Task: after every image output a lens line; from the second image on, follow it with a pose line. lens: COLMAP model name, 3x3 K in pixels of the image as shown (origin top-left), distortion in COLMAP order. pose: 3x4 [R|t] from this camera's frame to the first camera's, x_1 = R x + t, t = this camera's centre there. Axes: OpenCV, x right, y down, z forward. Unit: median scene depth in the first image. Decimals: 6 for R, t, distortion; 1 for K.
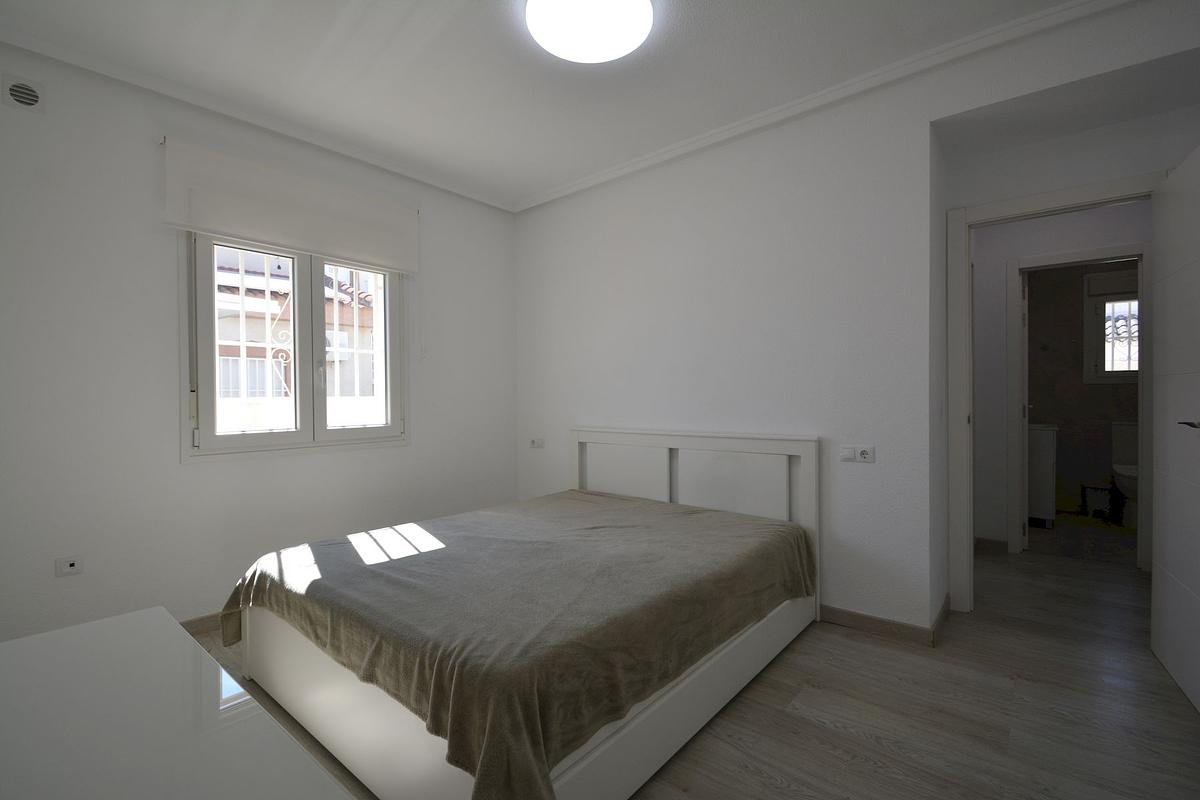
lens RADIAL K [[529.9, 0, 597.4], [0, 529.9, 394.8], [0, 0, 1]] dist [-0.003450, -0.006078]
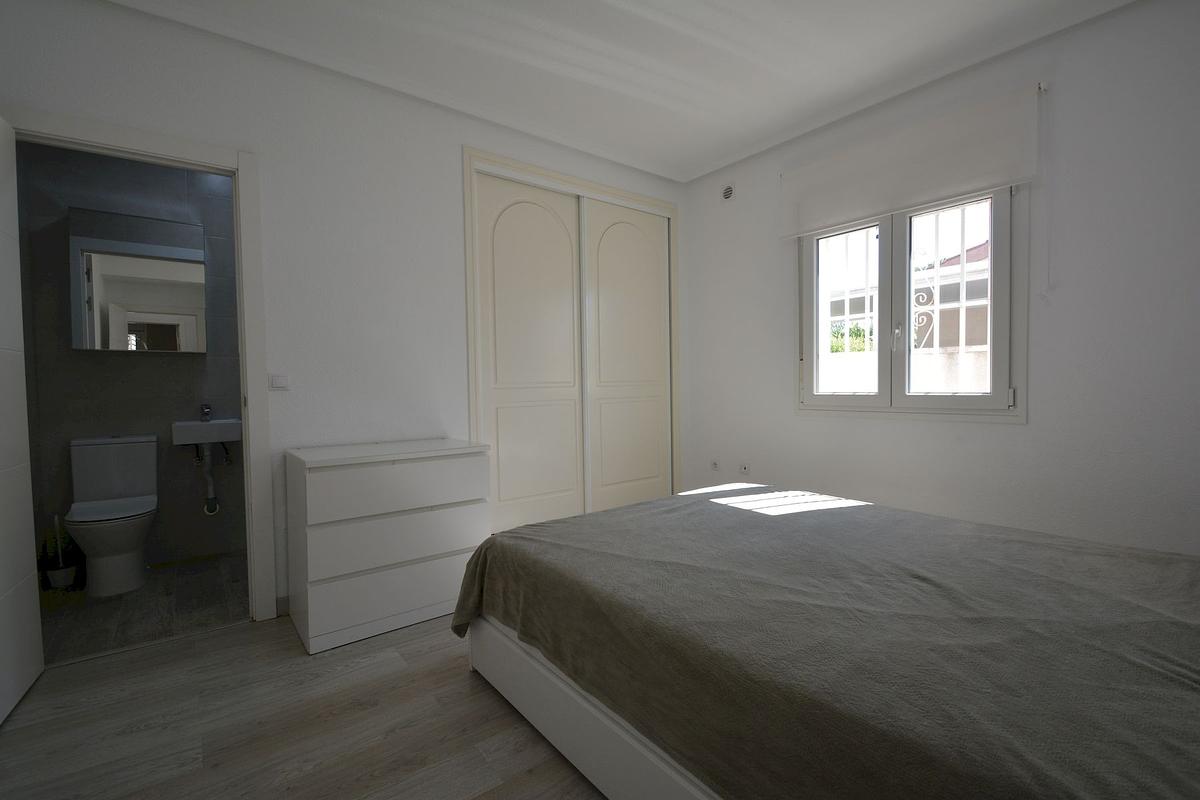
lens RADIAL K [[529.9, 0, 602.6], [0, 529.9, 398.6], [0, 0, 1]] dist [-0.003450, -0.006078]
pose [[-0.207757, 0.038875, -0.977408, 0.602569], [0.021944, 0.999144, 0.035075, 0.030918], [0.977934, -0.014161, -0.208432, 0.774149]]
